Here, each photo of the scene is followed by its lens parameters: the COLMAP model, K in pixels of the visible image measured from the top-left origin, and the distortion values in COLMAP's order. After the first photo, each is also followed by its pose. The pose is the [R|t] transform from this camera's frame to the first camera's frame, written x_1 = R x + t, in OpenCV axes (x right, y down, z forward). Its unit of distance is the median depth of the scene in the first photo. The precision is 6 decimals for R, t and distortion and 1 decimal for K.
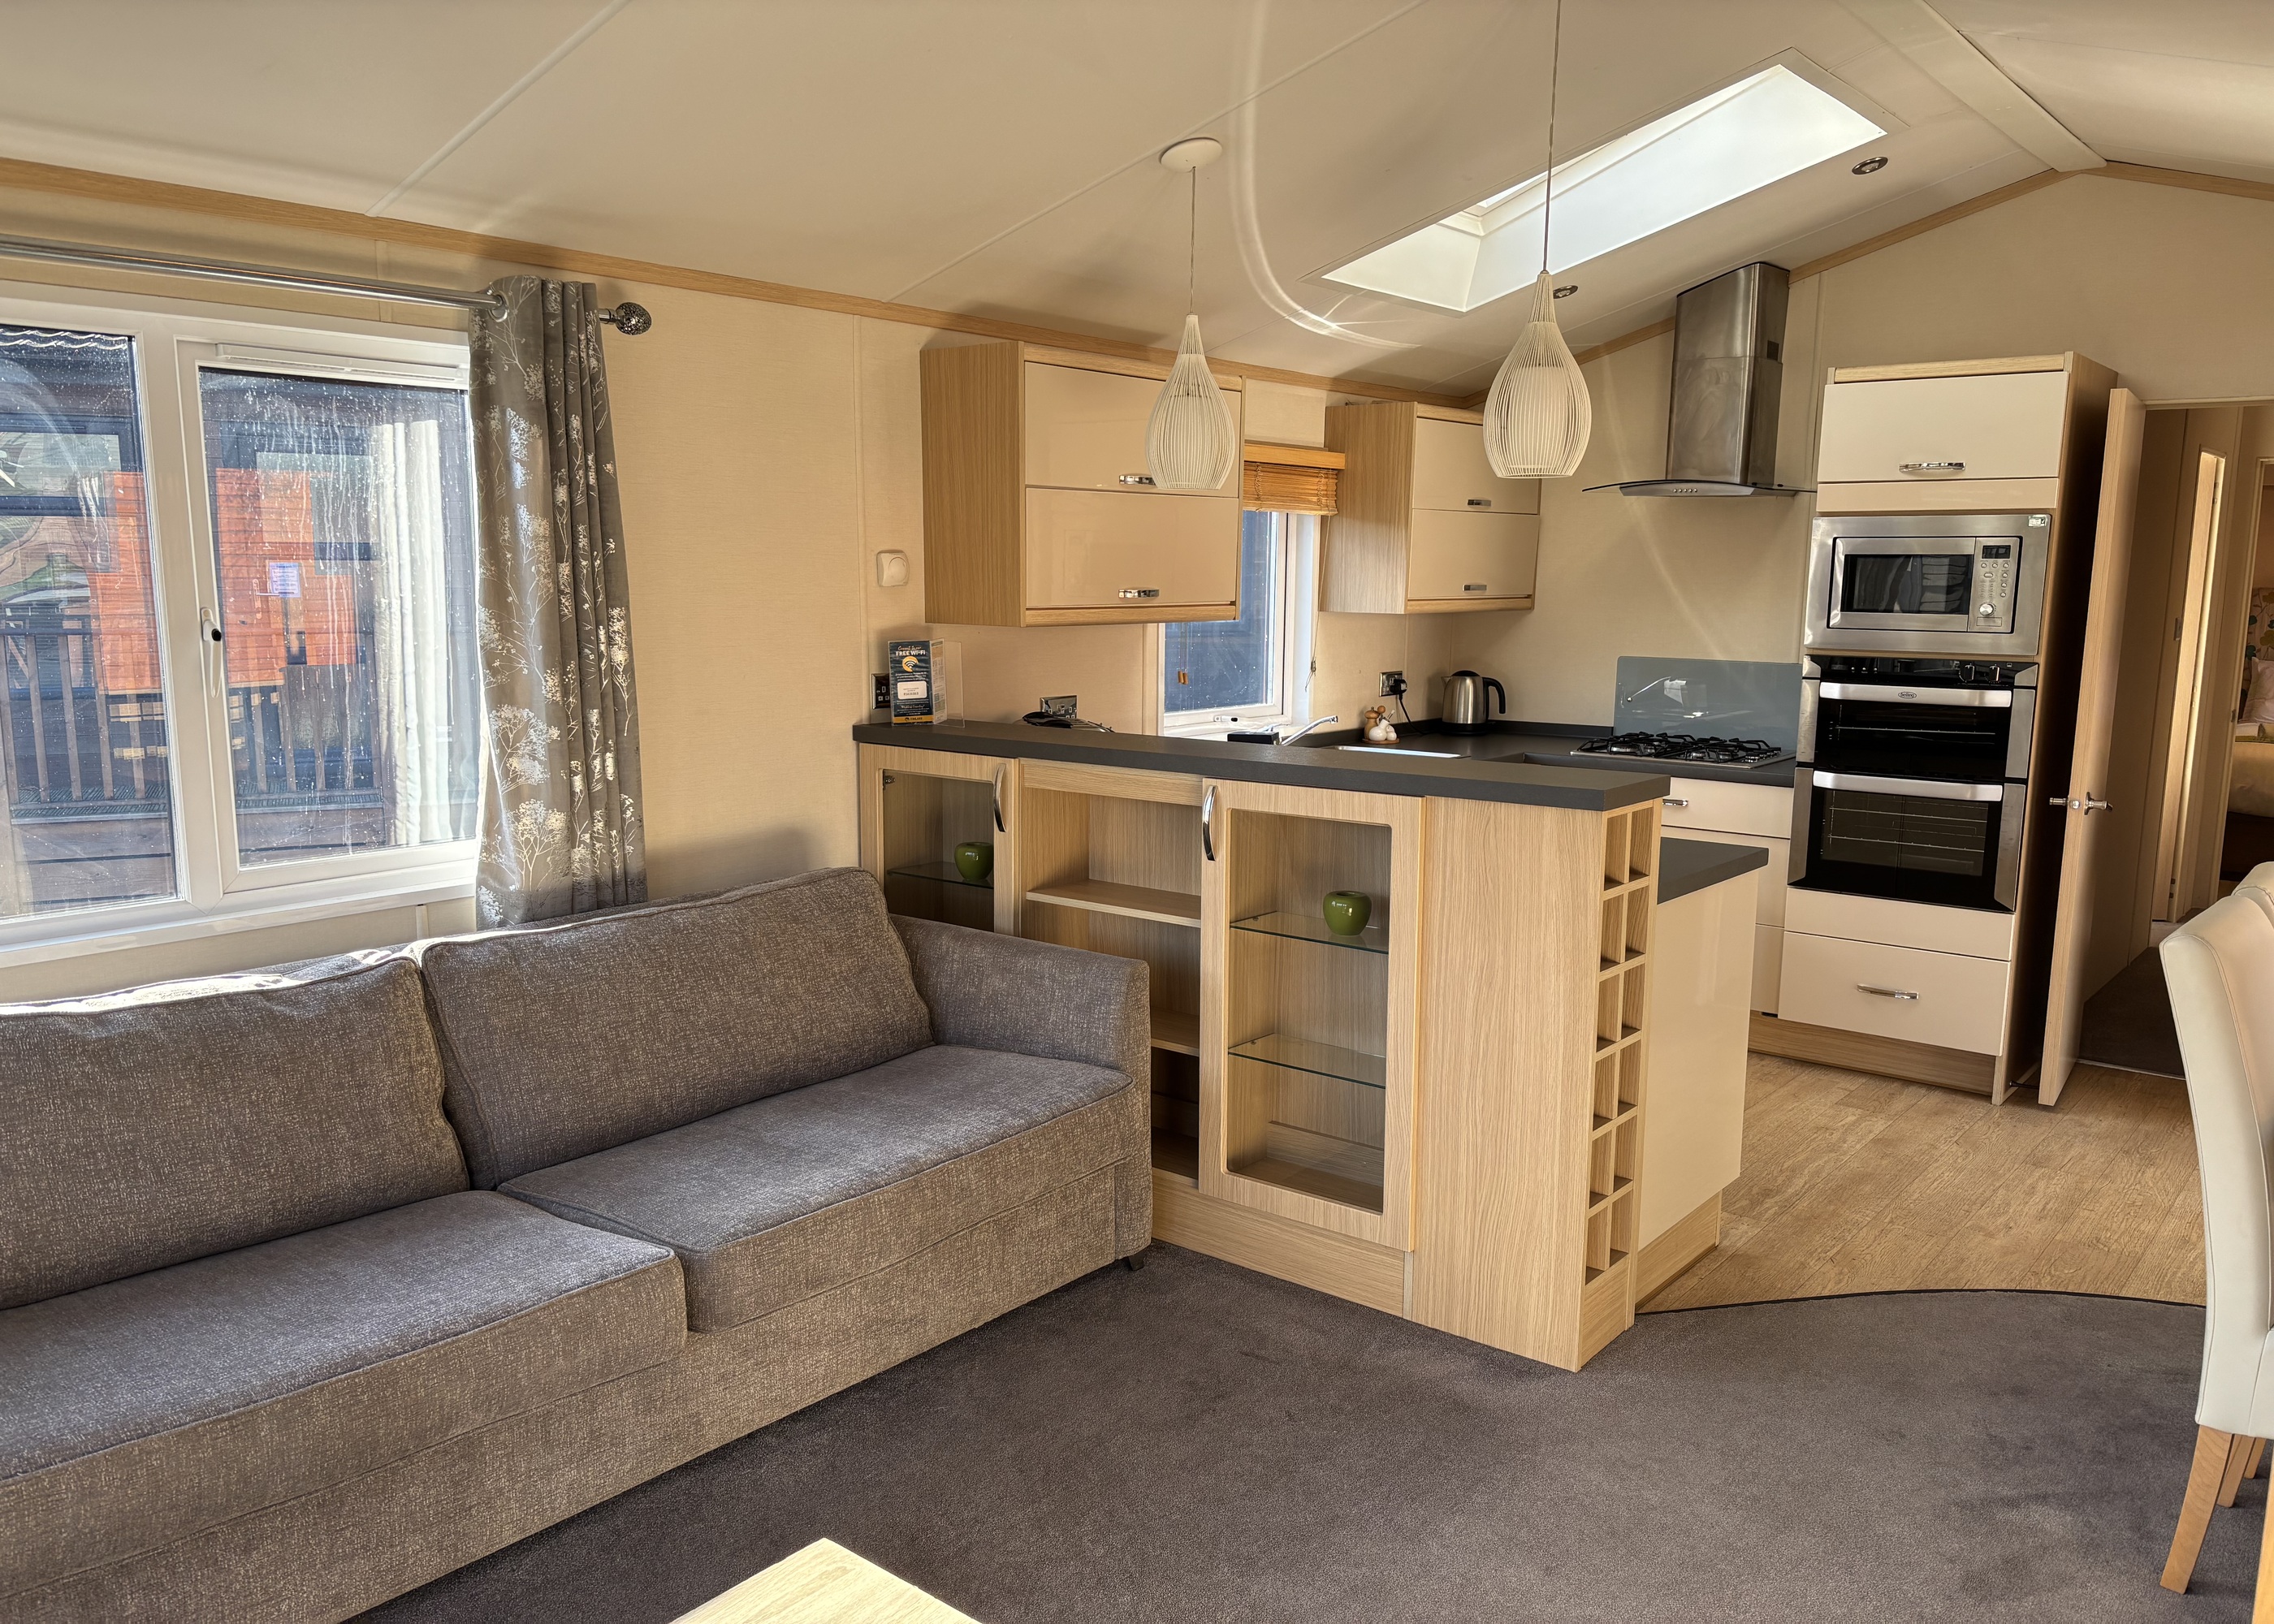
lens RADIAL K [[1719.0, 0, 1137.0], [0, 1719.0, 812.0], [0, 0, 1]] dist [0.045349, -0.111645]
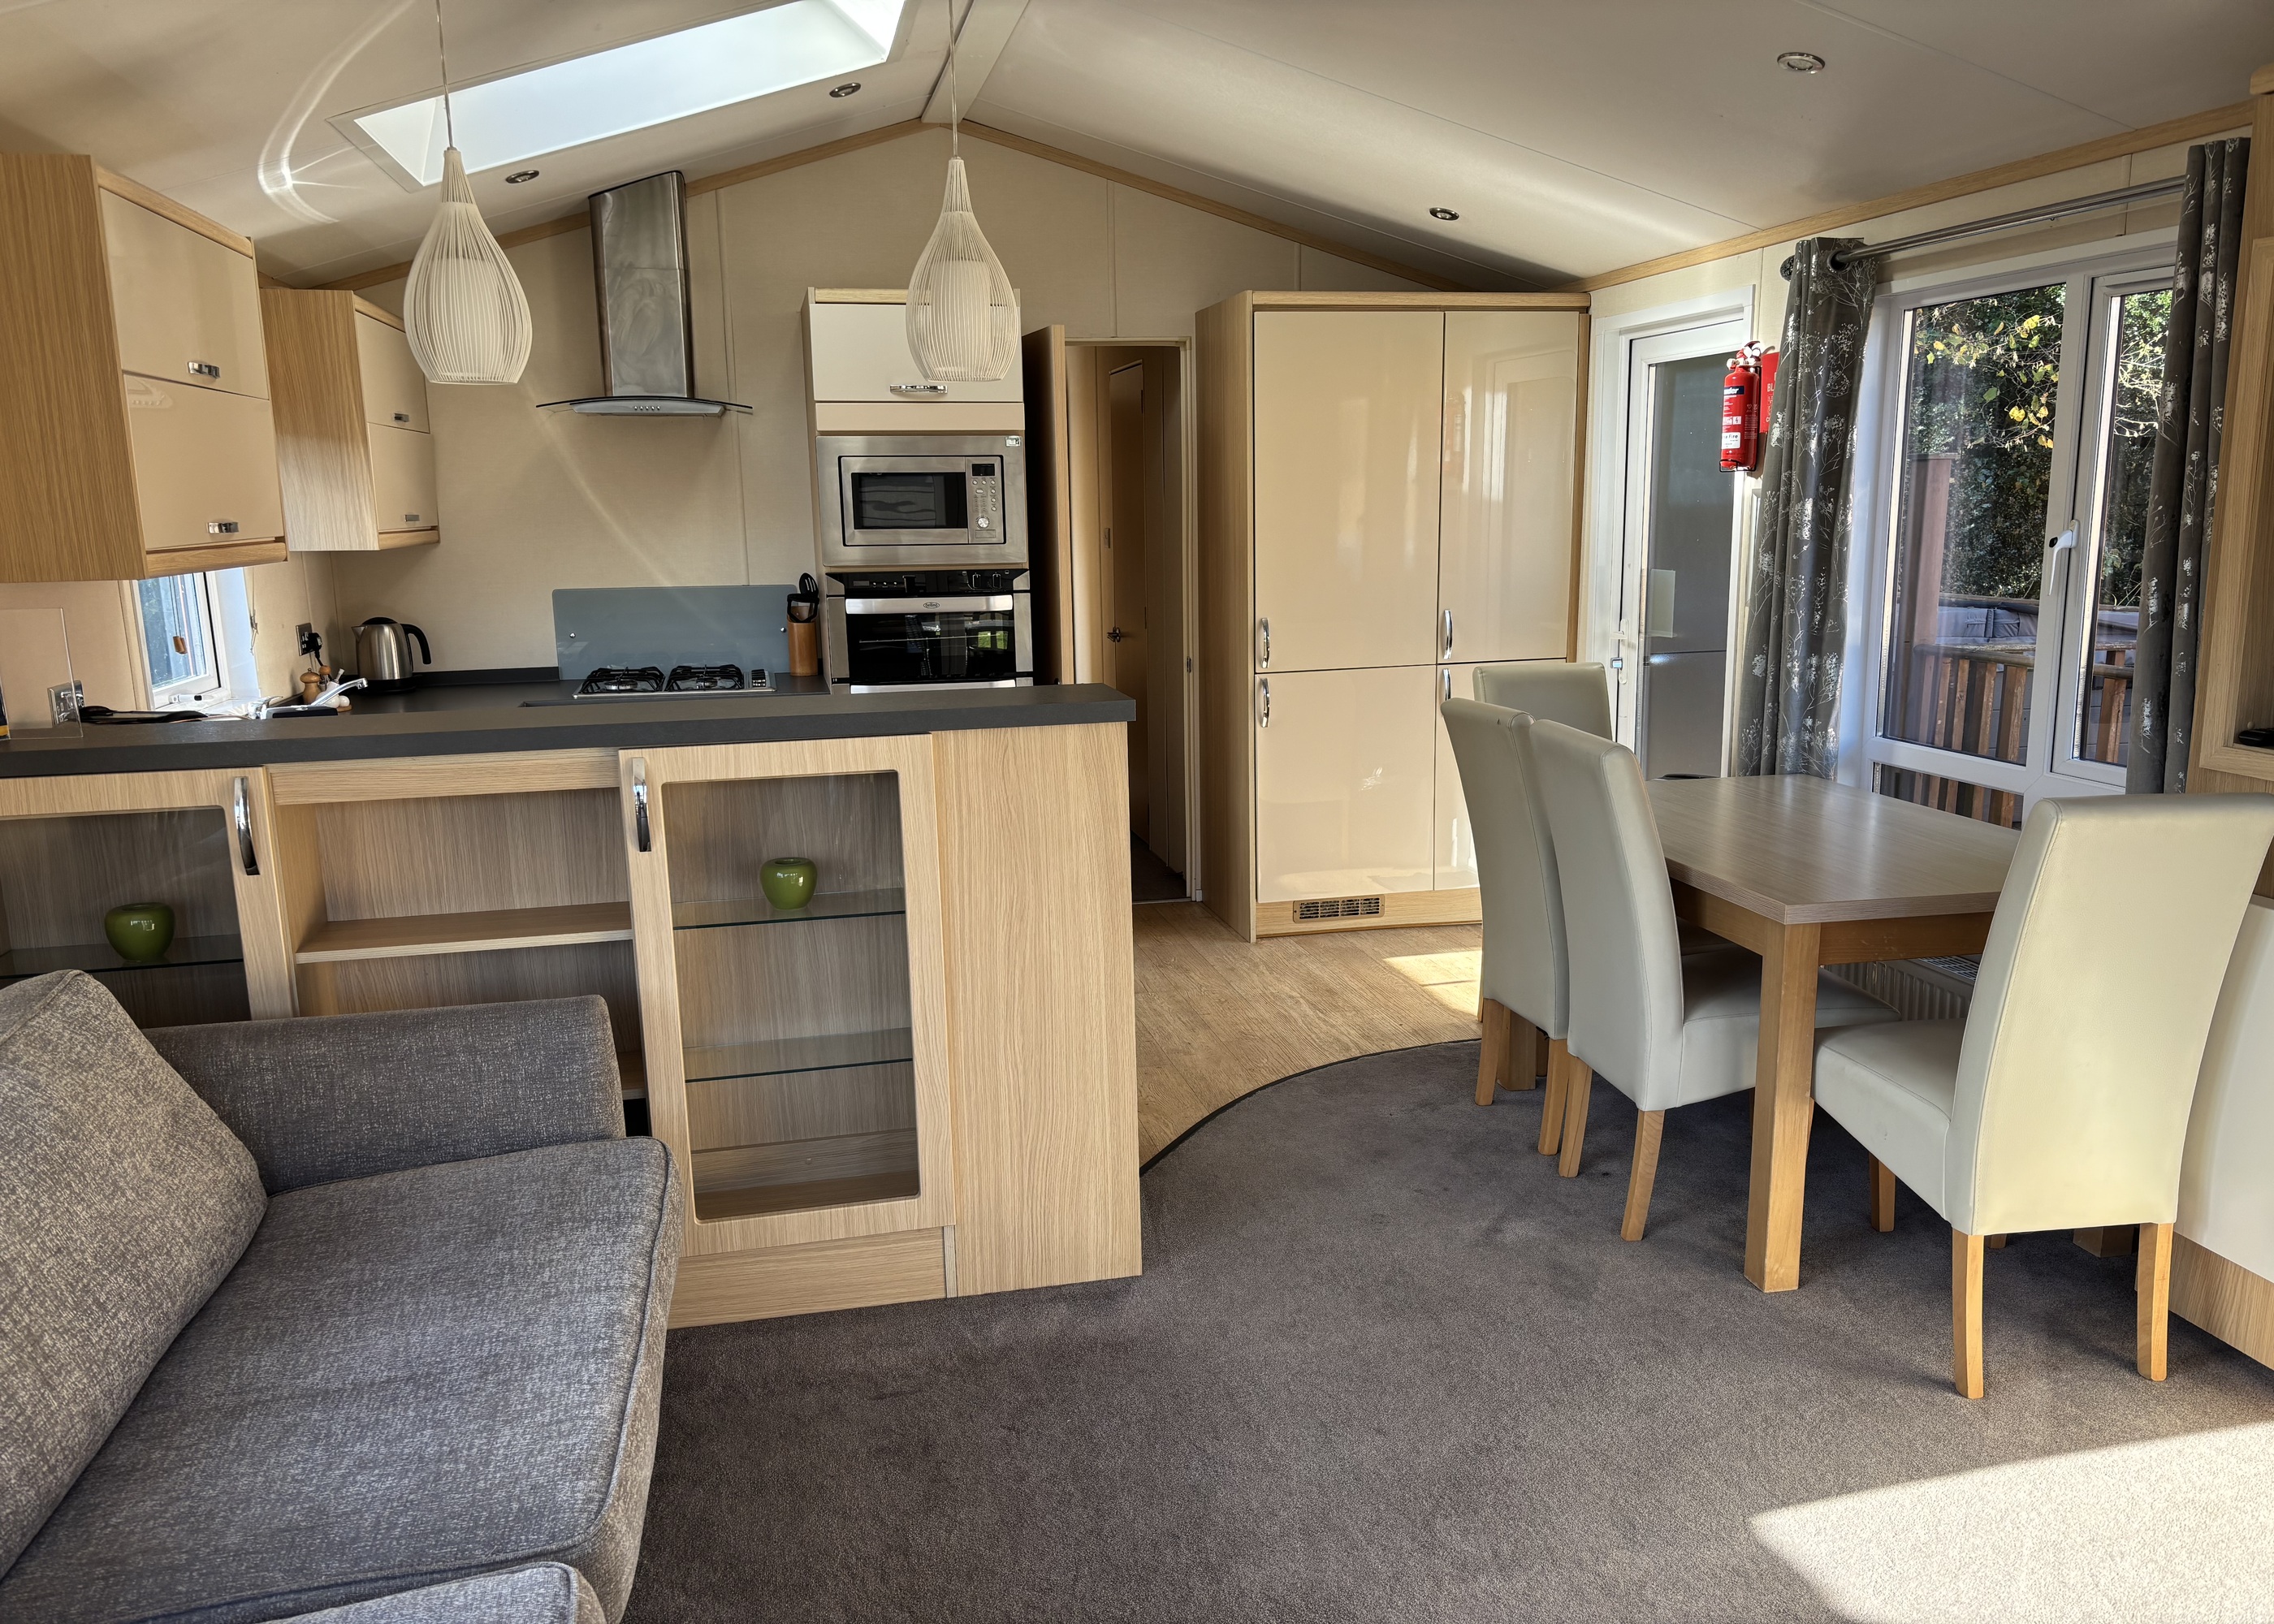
lens RADIAL K [[1719.0, 0, 1137.0], [0, 1719.0, 812.0], [0, 0, 1]] dist [0.045349, -0.111645]
pose [[0.605344, -0.157266, 0.780273, -0.378035], [0.129980, 0.986659, 0.098024, -0.033019], [-0.785279, 0.042082, 0.617710, 0.276944]]
